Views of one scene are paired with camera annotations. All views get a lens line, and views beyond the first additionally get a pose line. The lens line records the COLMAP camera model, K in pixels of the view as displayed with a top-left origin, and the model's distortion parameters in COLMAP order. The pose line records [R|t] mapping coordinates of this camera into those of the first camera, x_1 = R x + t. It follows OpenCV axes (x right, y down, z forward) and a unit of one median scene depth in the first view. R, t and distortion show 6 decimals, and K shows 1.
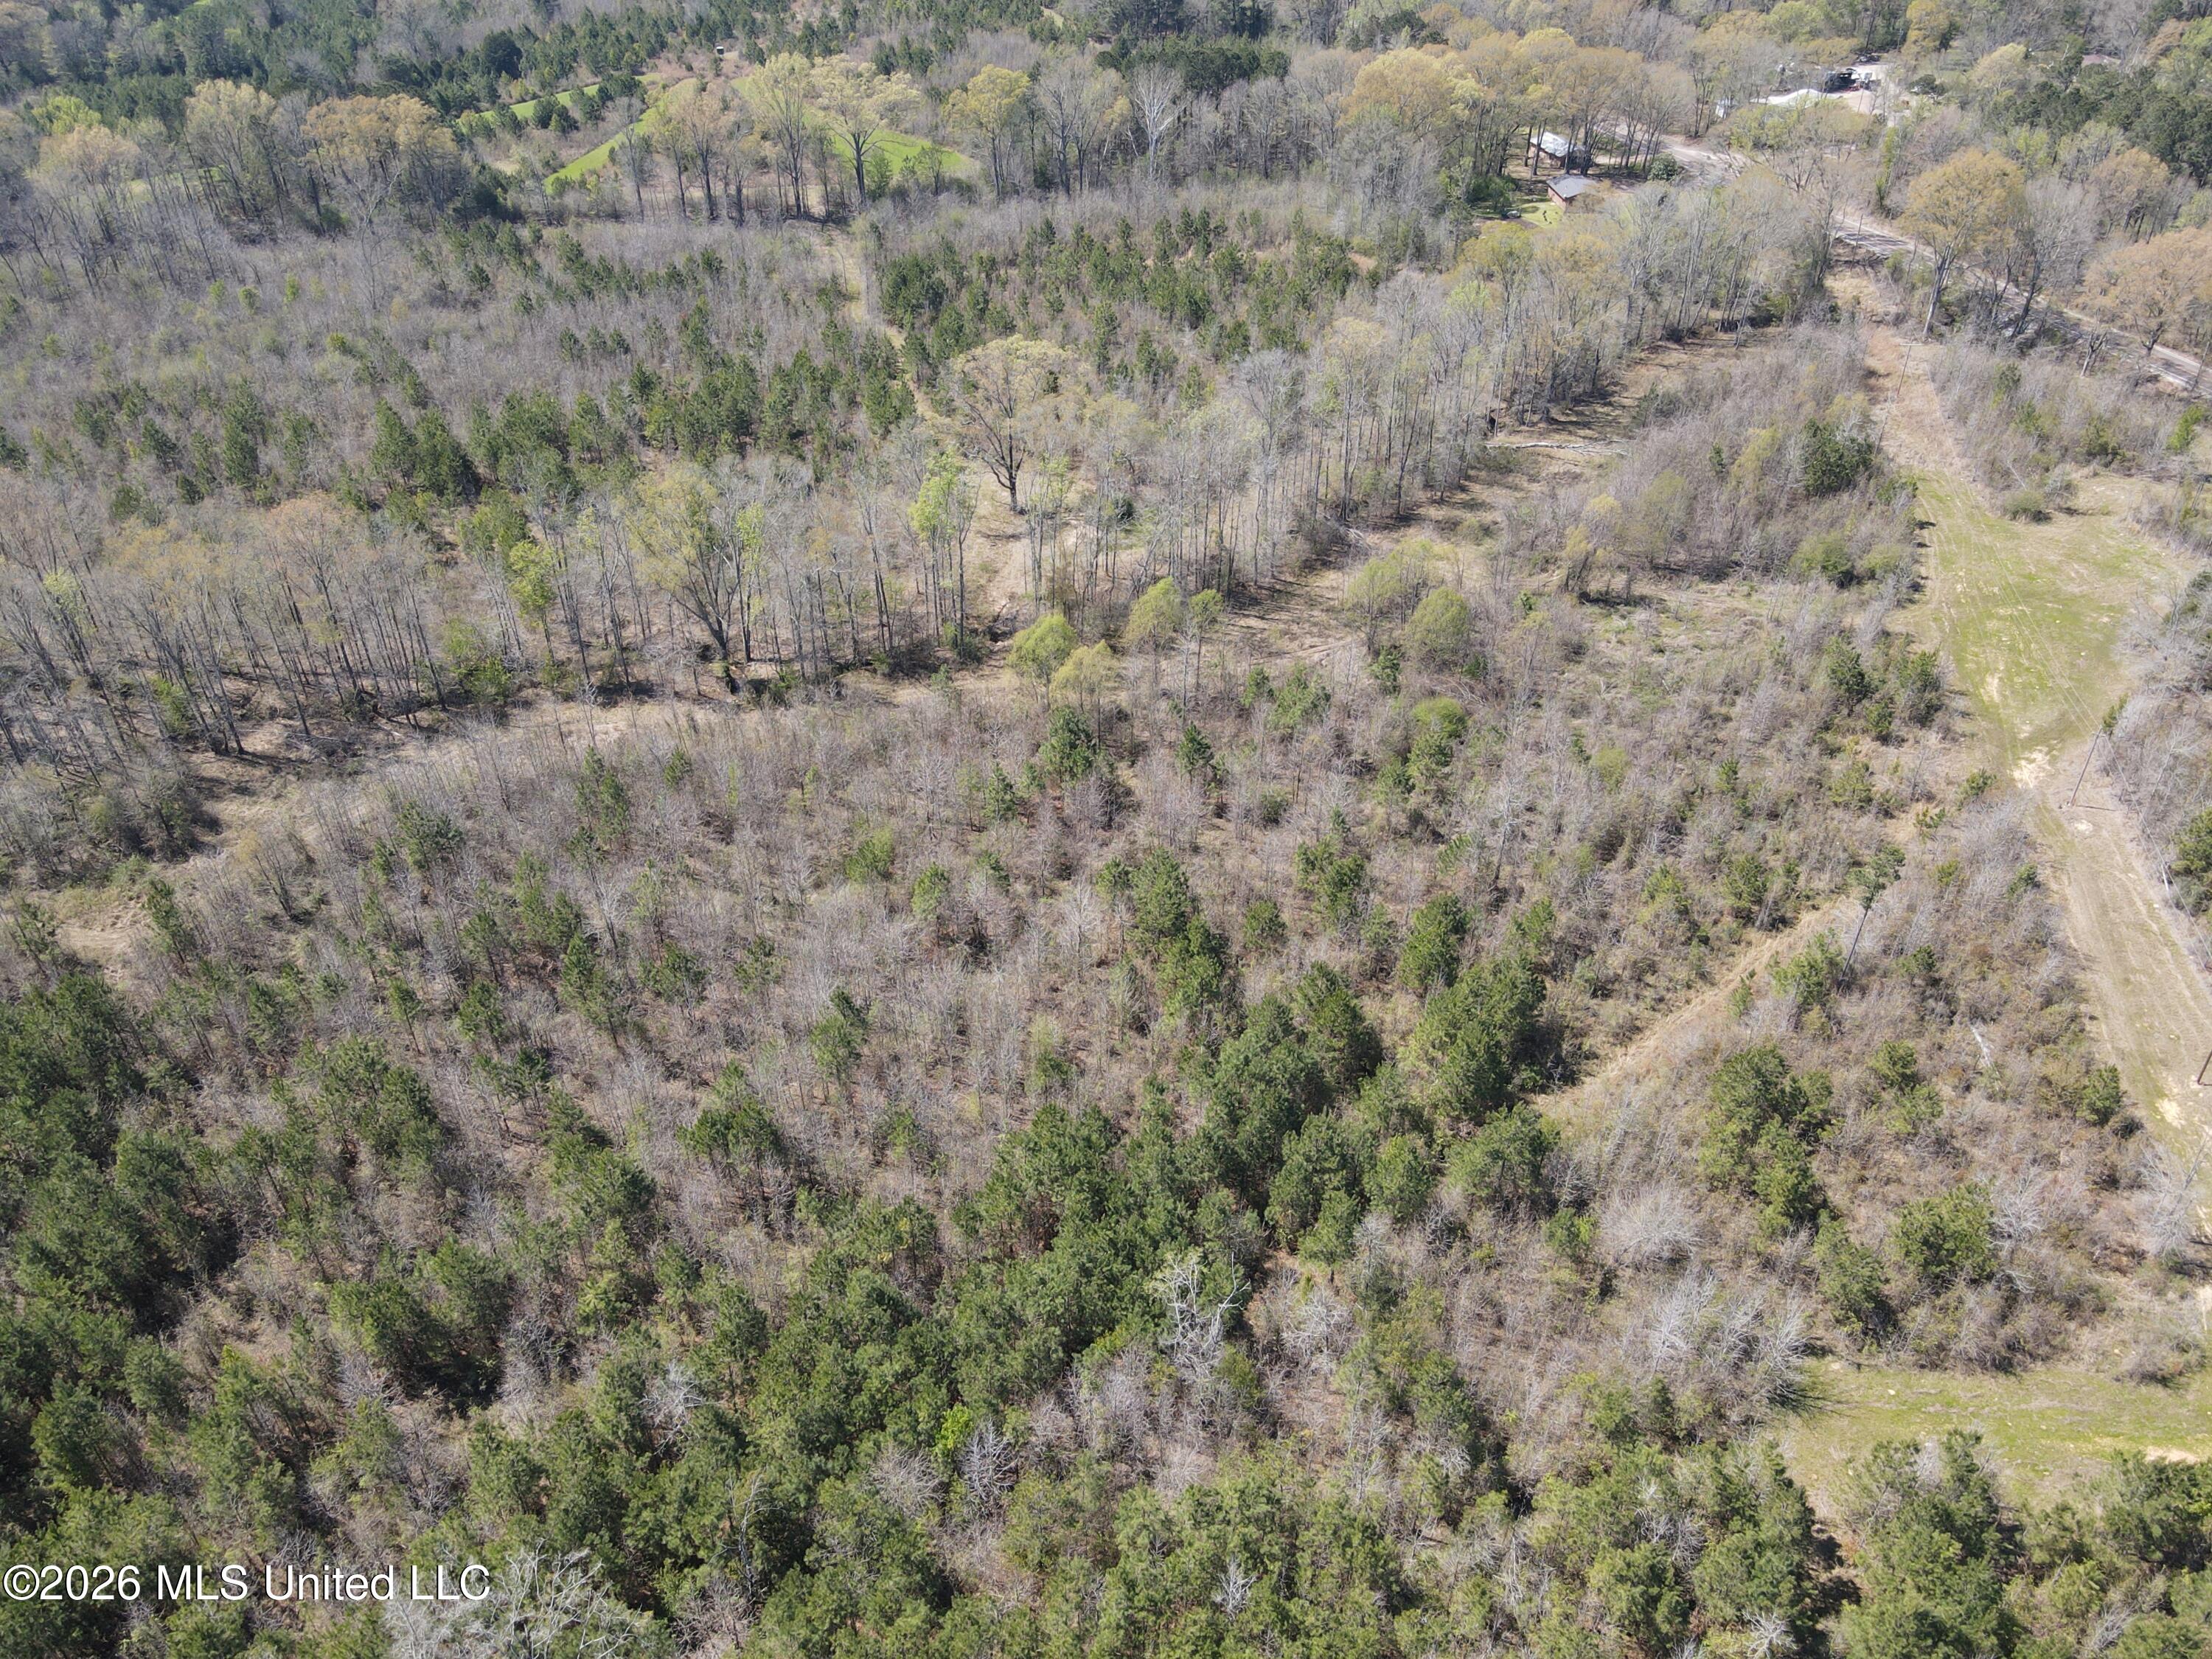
lens RADIAL K [[1612.2, 0, 1106.0], [0, 1612.2, 829.5], [0, 0, 1]] dist [0.002185, 0.007755]
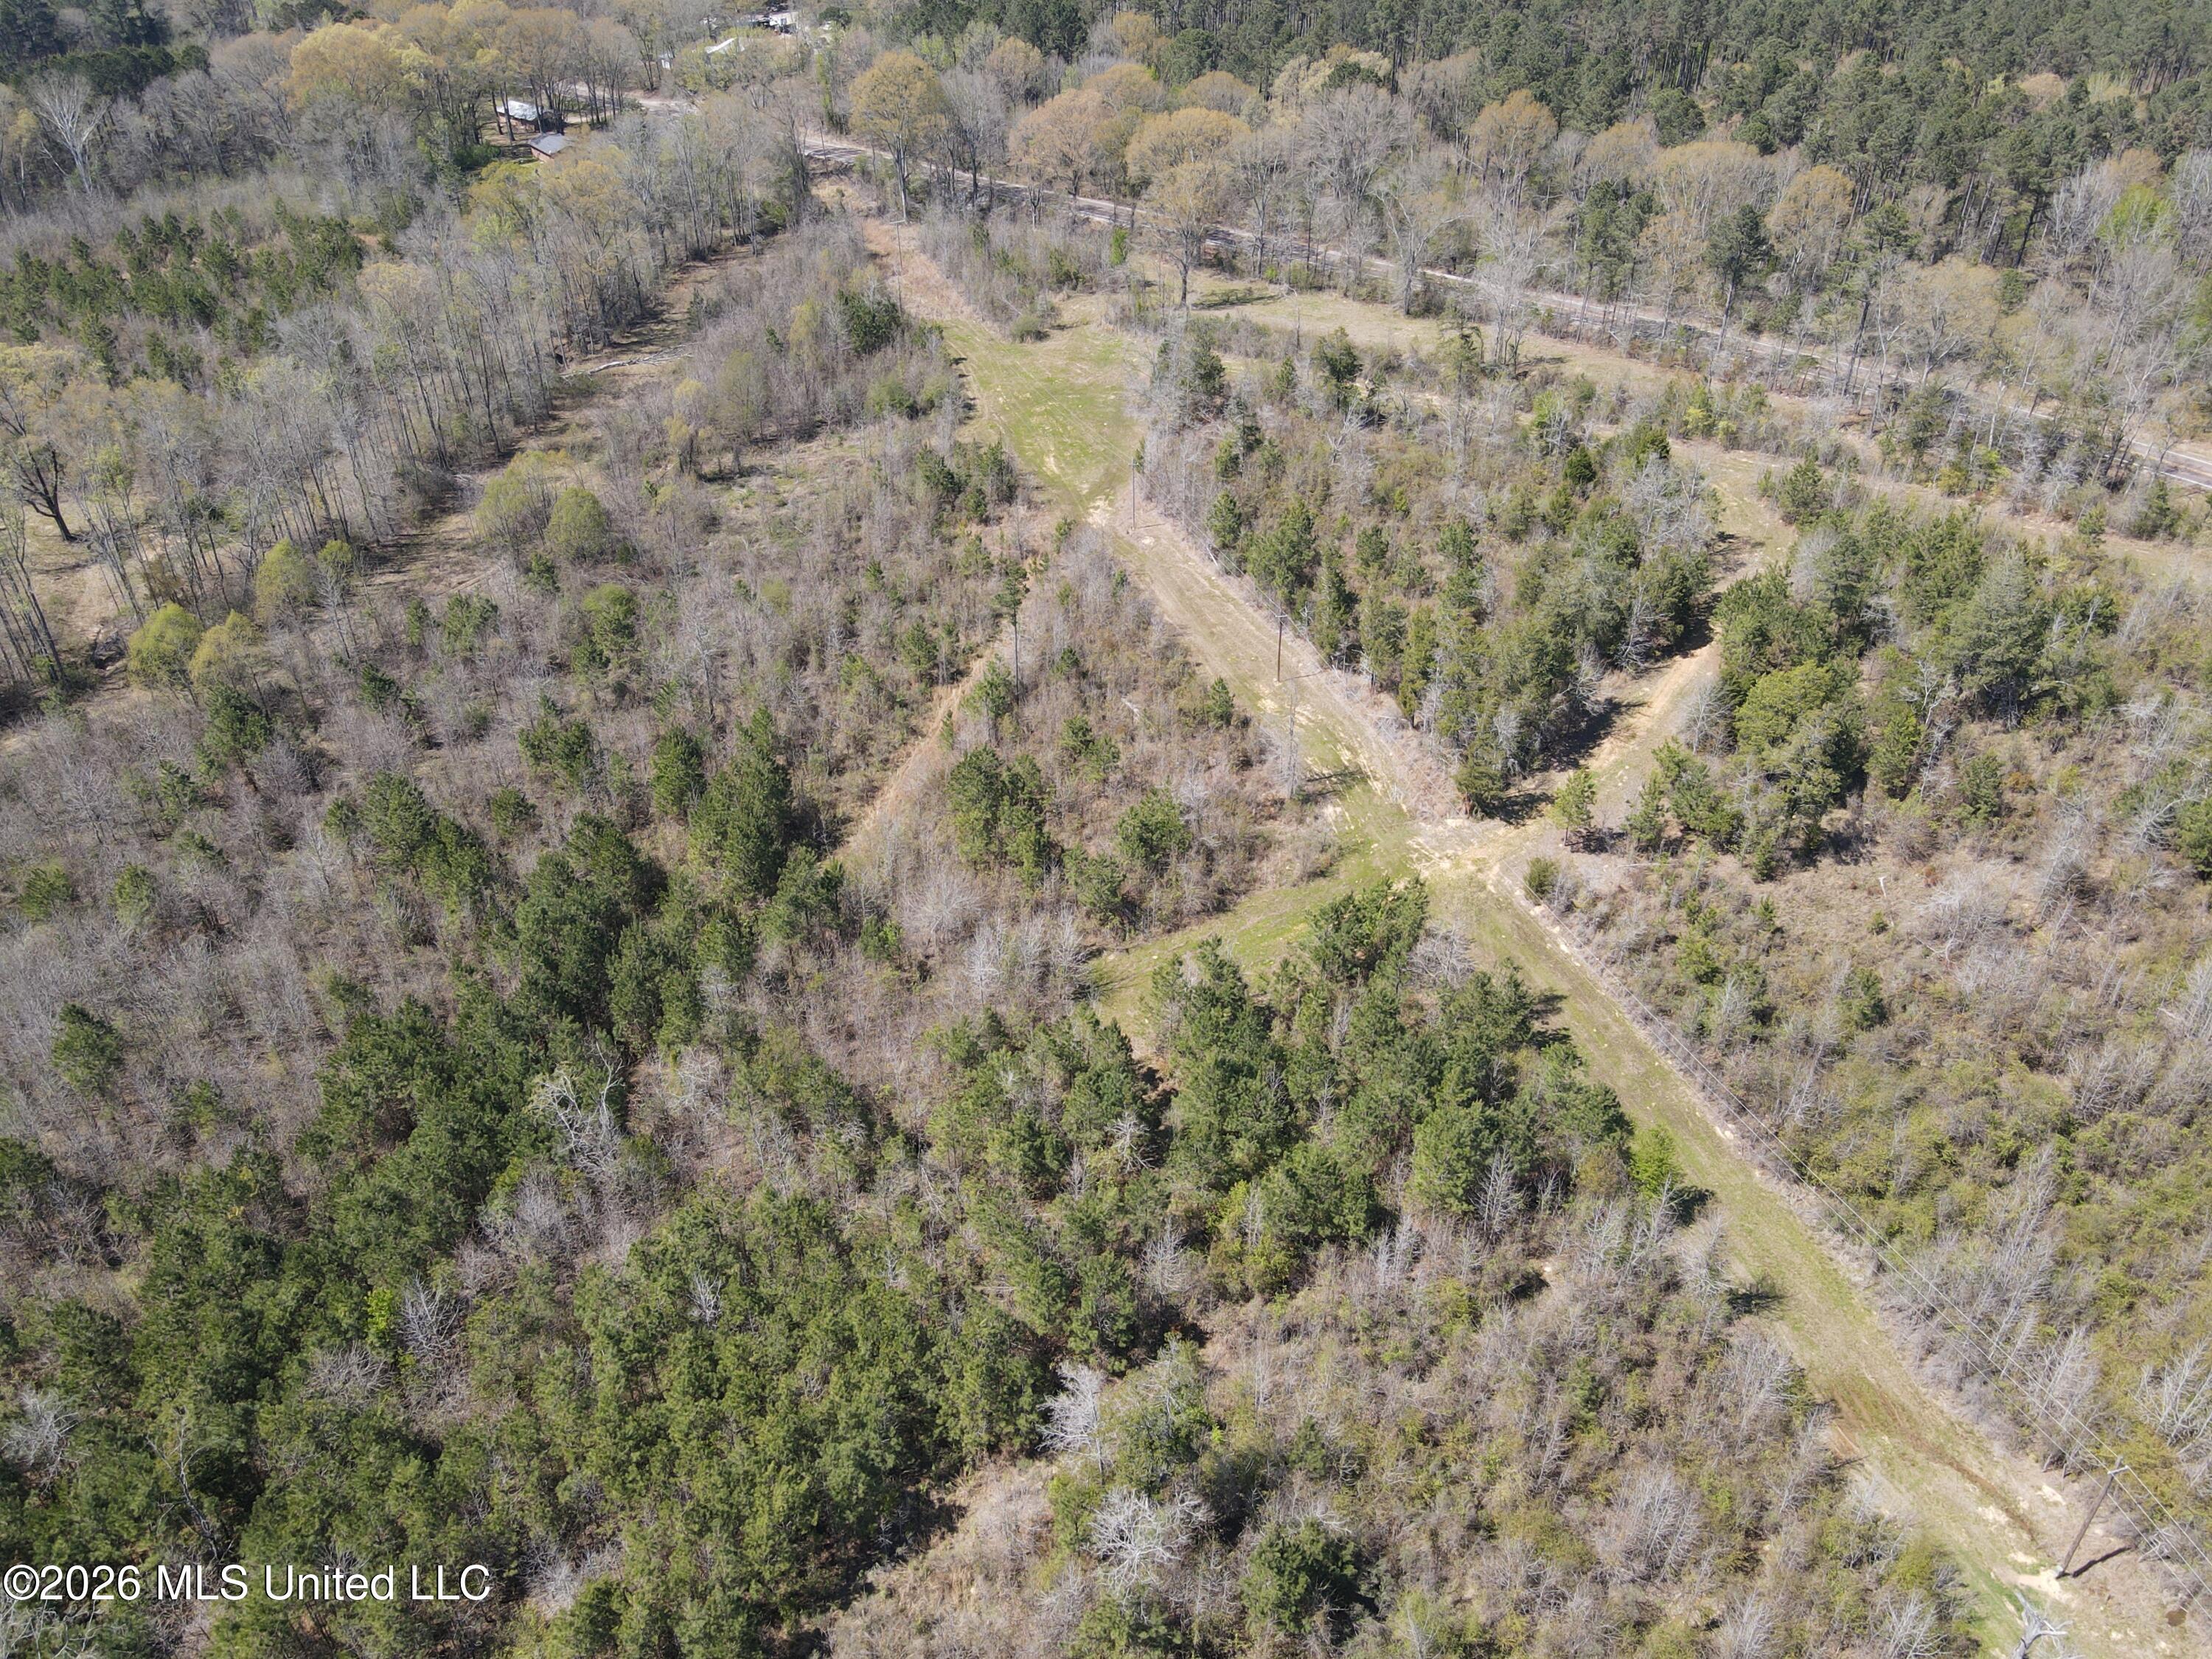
lens RADIAL K [[1612.2, 0, 1106.0], [0, 1612.2, 829.5], [0, 0, 1]] dist [0.002185, 0.007755]
pose [[0.831211, -0.326329, 0.450108, -0.040906], [0.330600, 0.941040, 0.071739, 0.095333], [-0.446980, 0.089175, 0.890088, -0.053369]]
